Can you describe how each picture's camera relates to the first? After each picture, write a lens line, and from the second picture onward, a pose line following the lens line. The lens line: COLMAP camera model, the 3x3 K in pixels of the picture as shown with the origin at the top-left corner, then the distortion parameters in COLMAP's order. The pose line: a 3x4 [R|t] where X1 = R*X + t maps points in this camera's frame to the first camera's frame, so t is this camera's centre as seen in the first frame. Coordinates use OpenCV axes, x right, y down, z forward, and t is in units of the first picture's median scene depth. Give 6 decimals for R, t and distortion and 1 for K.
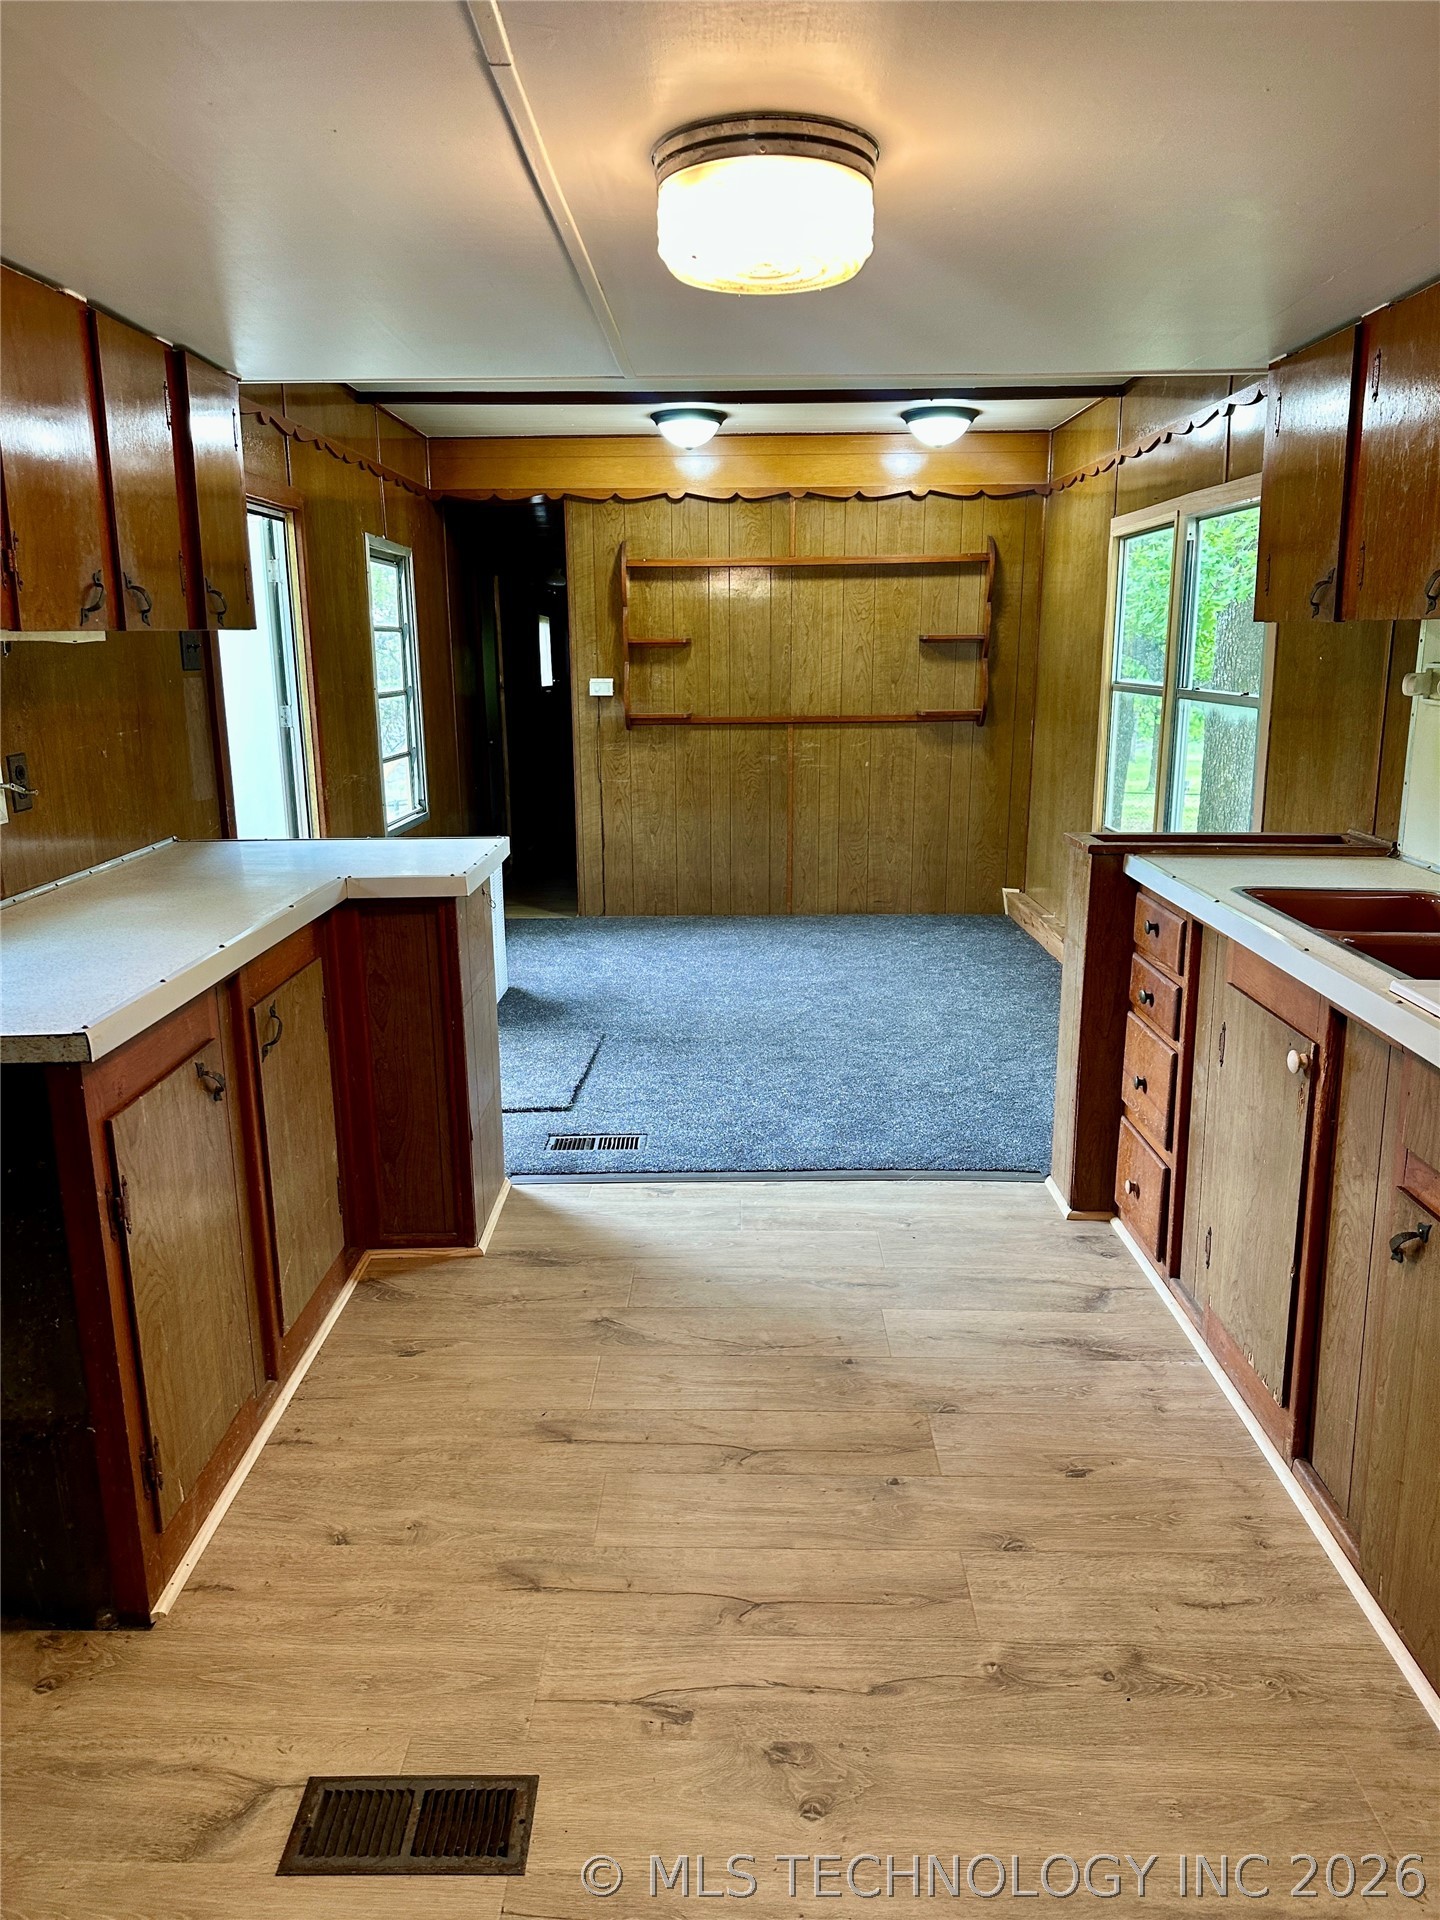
lens RADIAL K [[1339.2, 0, 721.3], [0, 1339.2, 952.1], [0, 0, 1]] dist [0.080884, -0.100725]
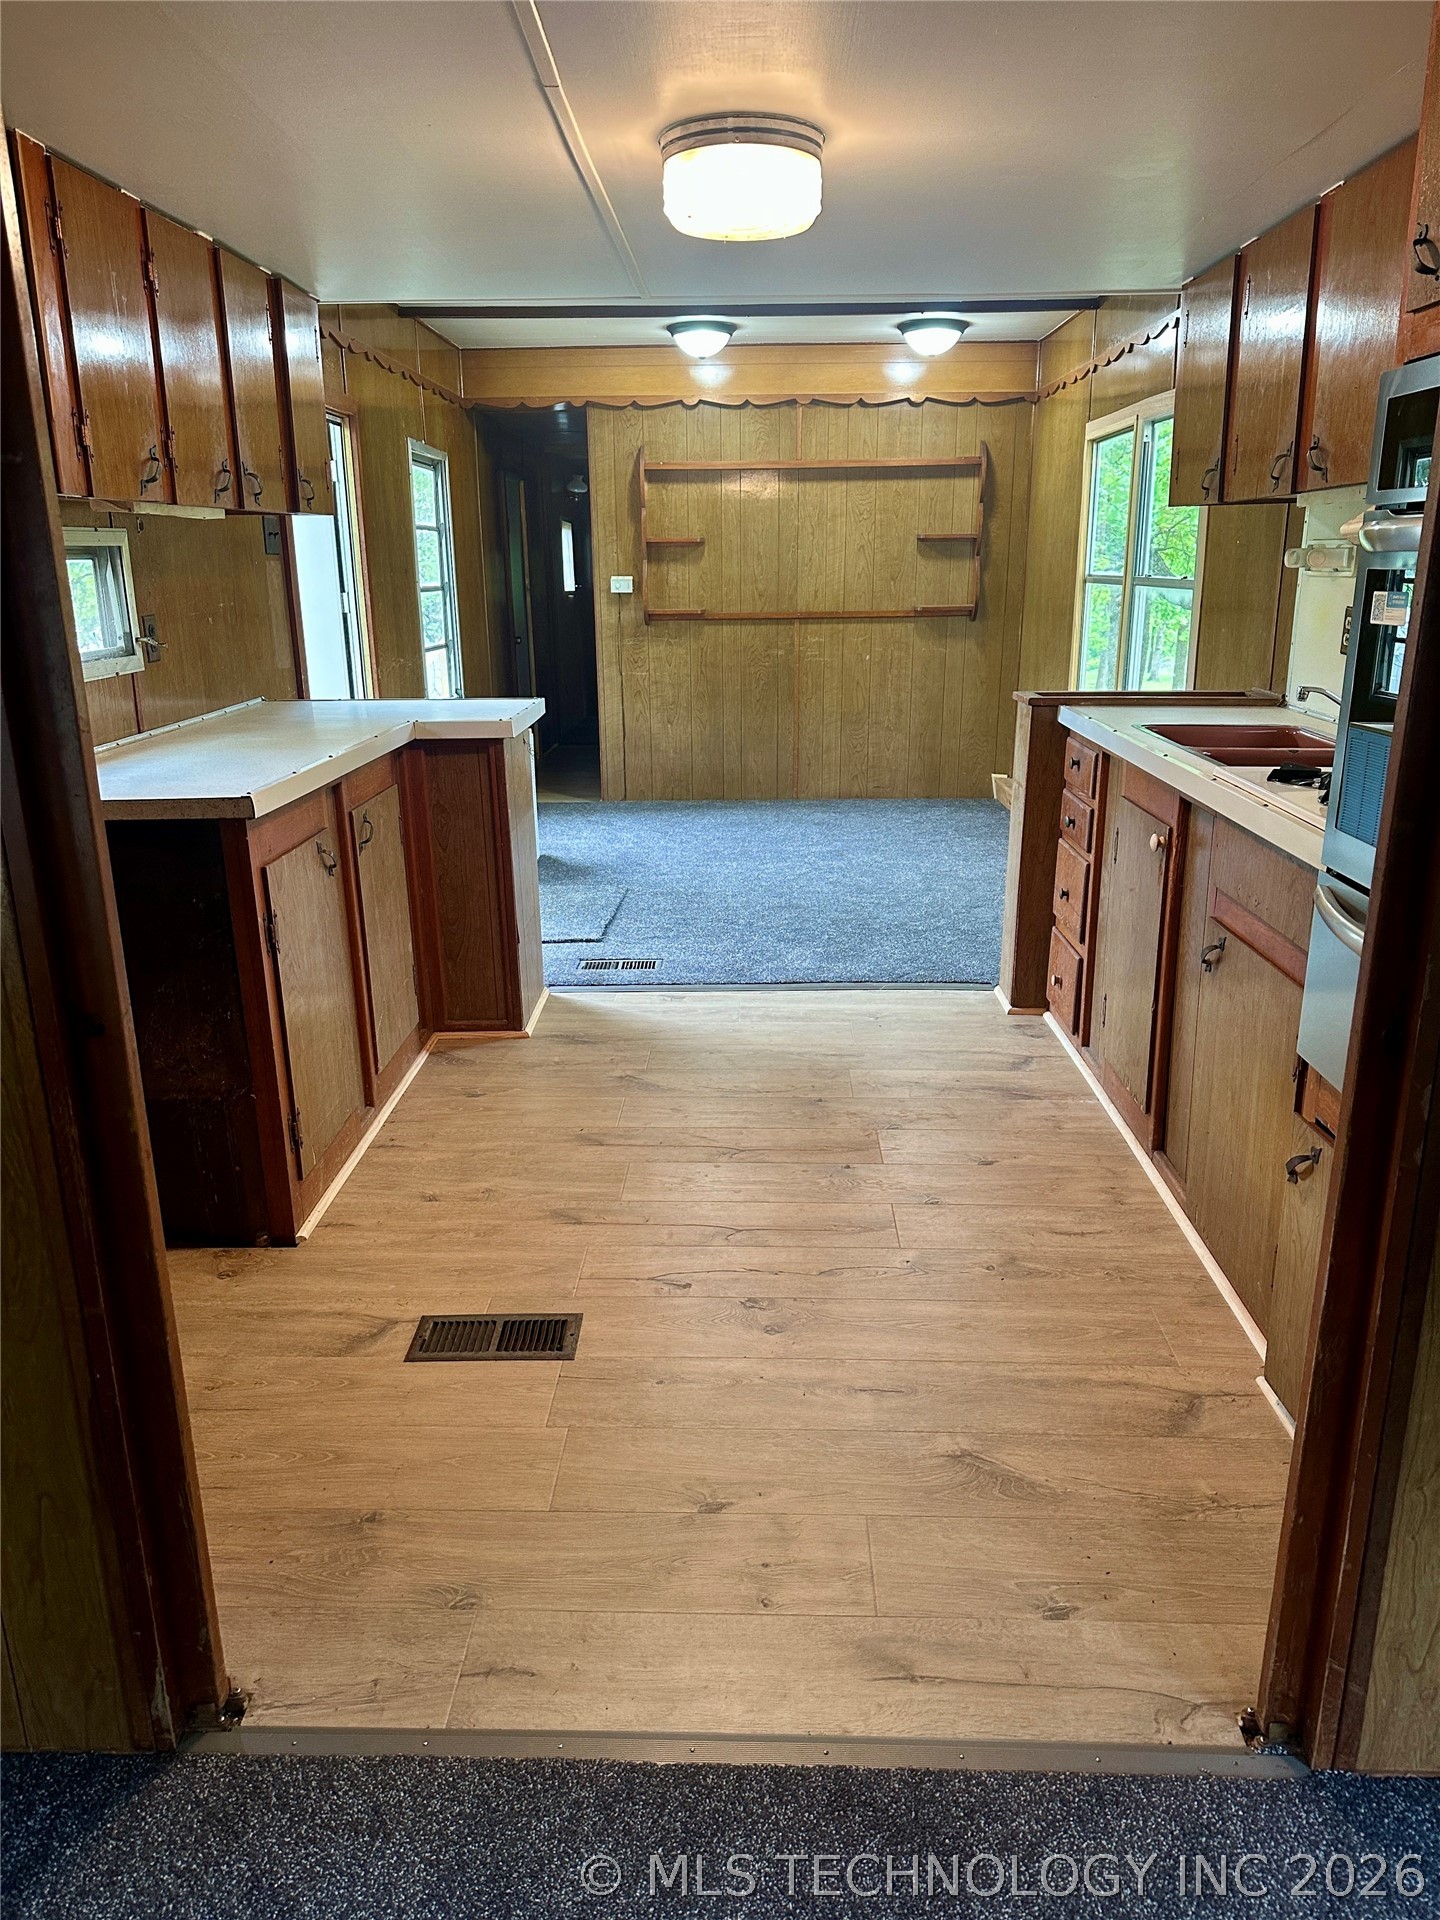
lens RADIAL K [[1339.2, 0, 728.8], [0, 1339.2, 957.1], [0, 0, 1]] dist [0.080884, -0.100725]
pose [[0.999946, 0.002180, -0.010116, 0.019611], [-0.001571, 0.998206, 0.059851, 0.086266], [0.010229, -0.059832, 0.998156, -0.233377]]
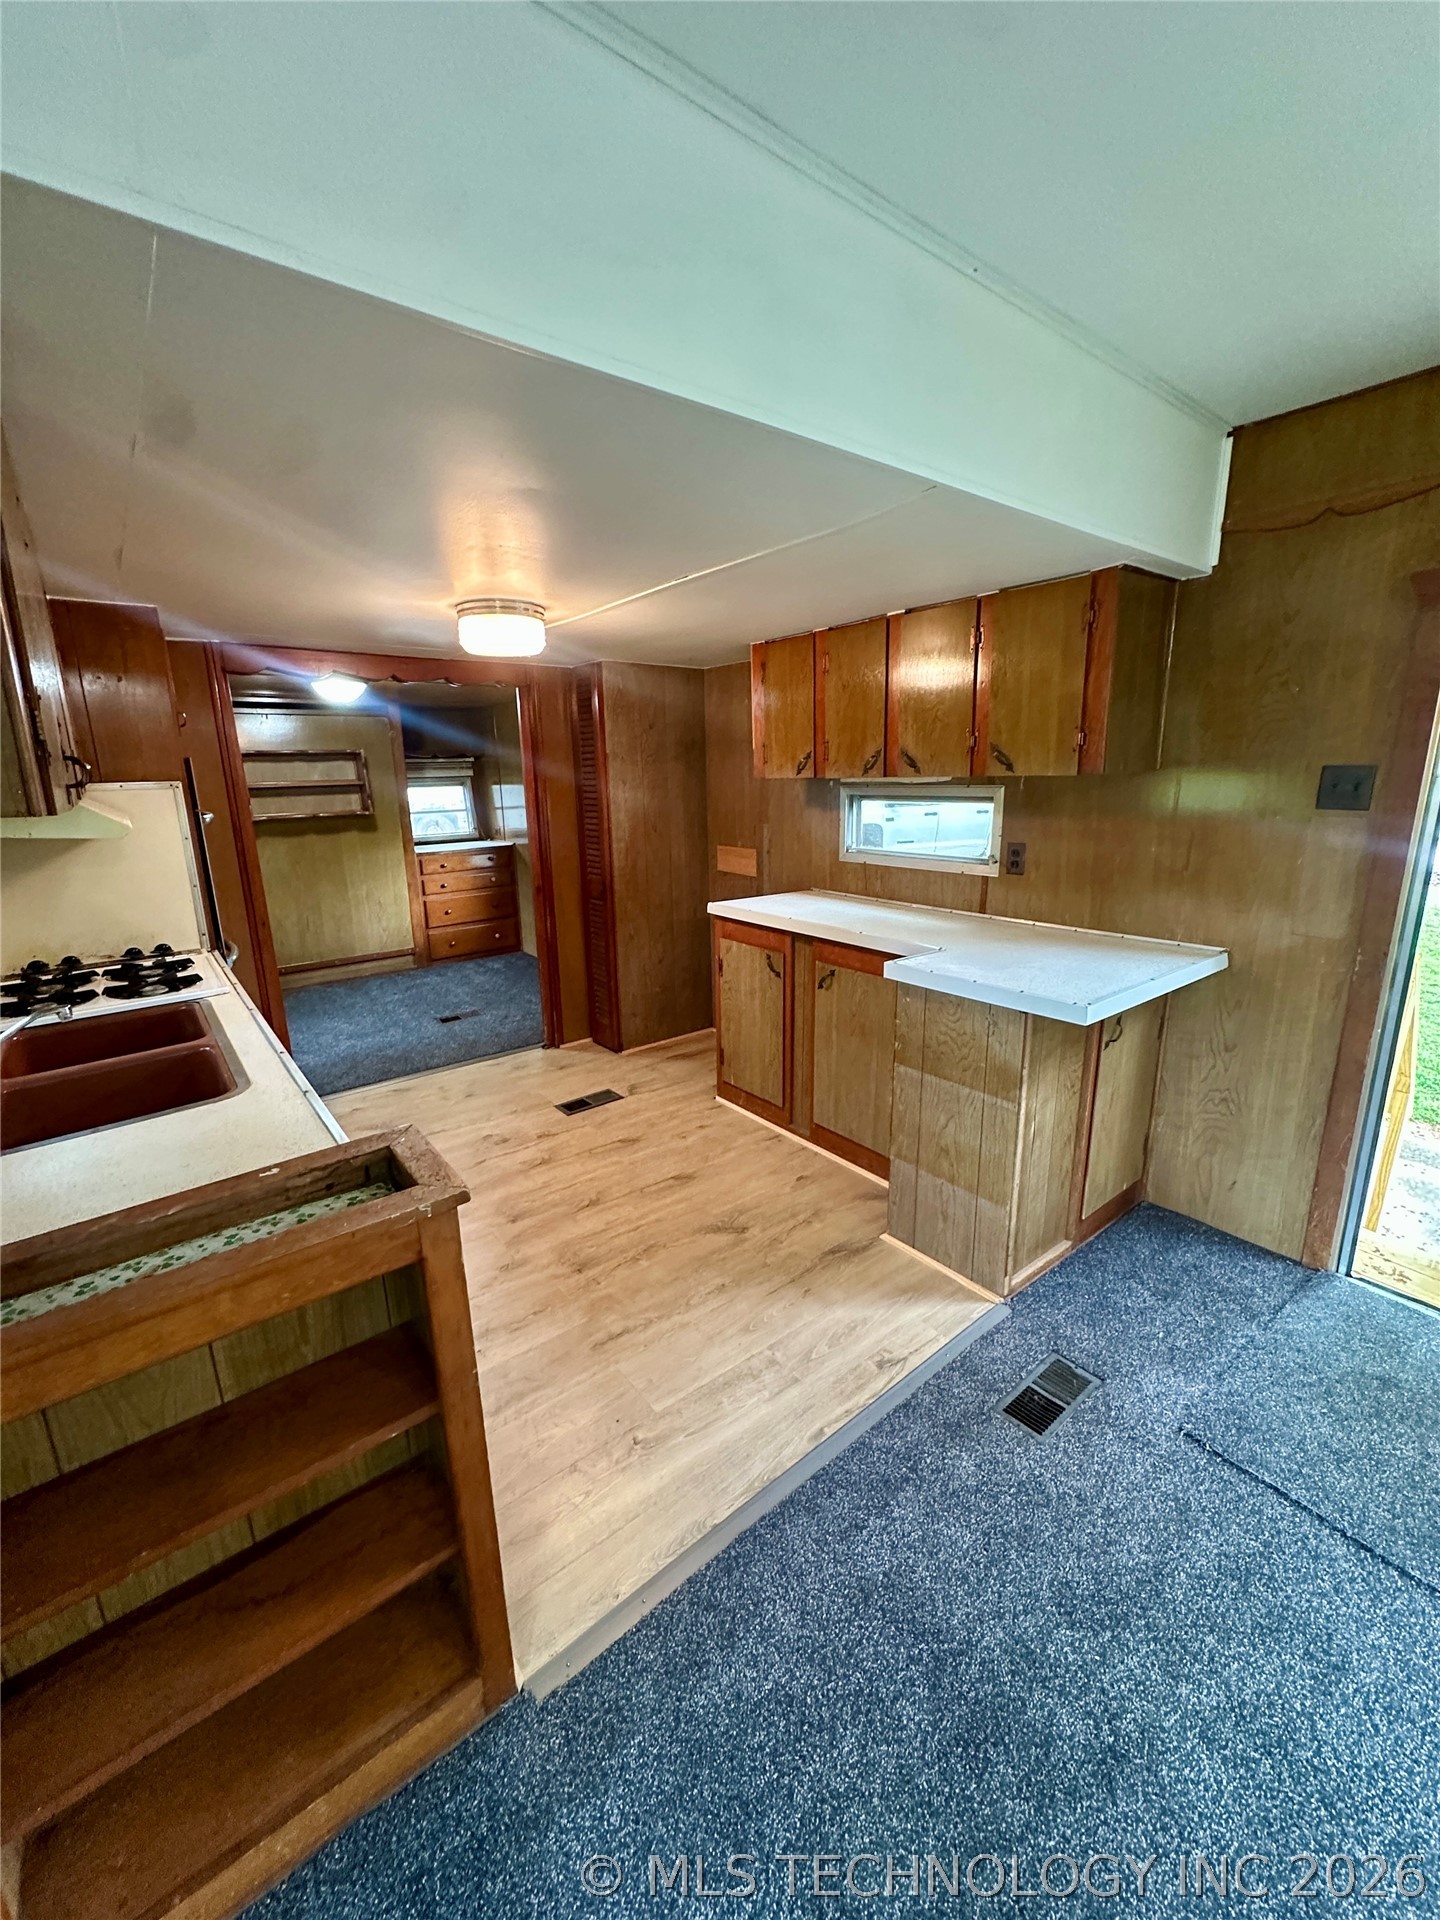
lens RADIAL K [[774.6, 0, 727.2], [0, 774.6, 961.6], [0, 0, 1]] dist [-0.000146, -0.000771]
pose [[-0.774741, 0.175699, -0.607376, 0.406982], [-0.119314, 0.902731, 0.413329, -0.367597], [0.620919, 0.392691, -0.678420, 1.452233]]
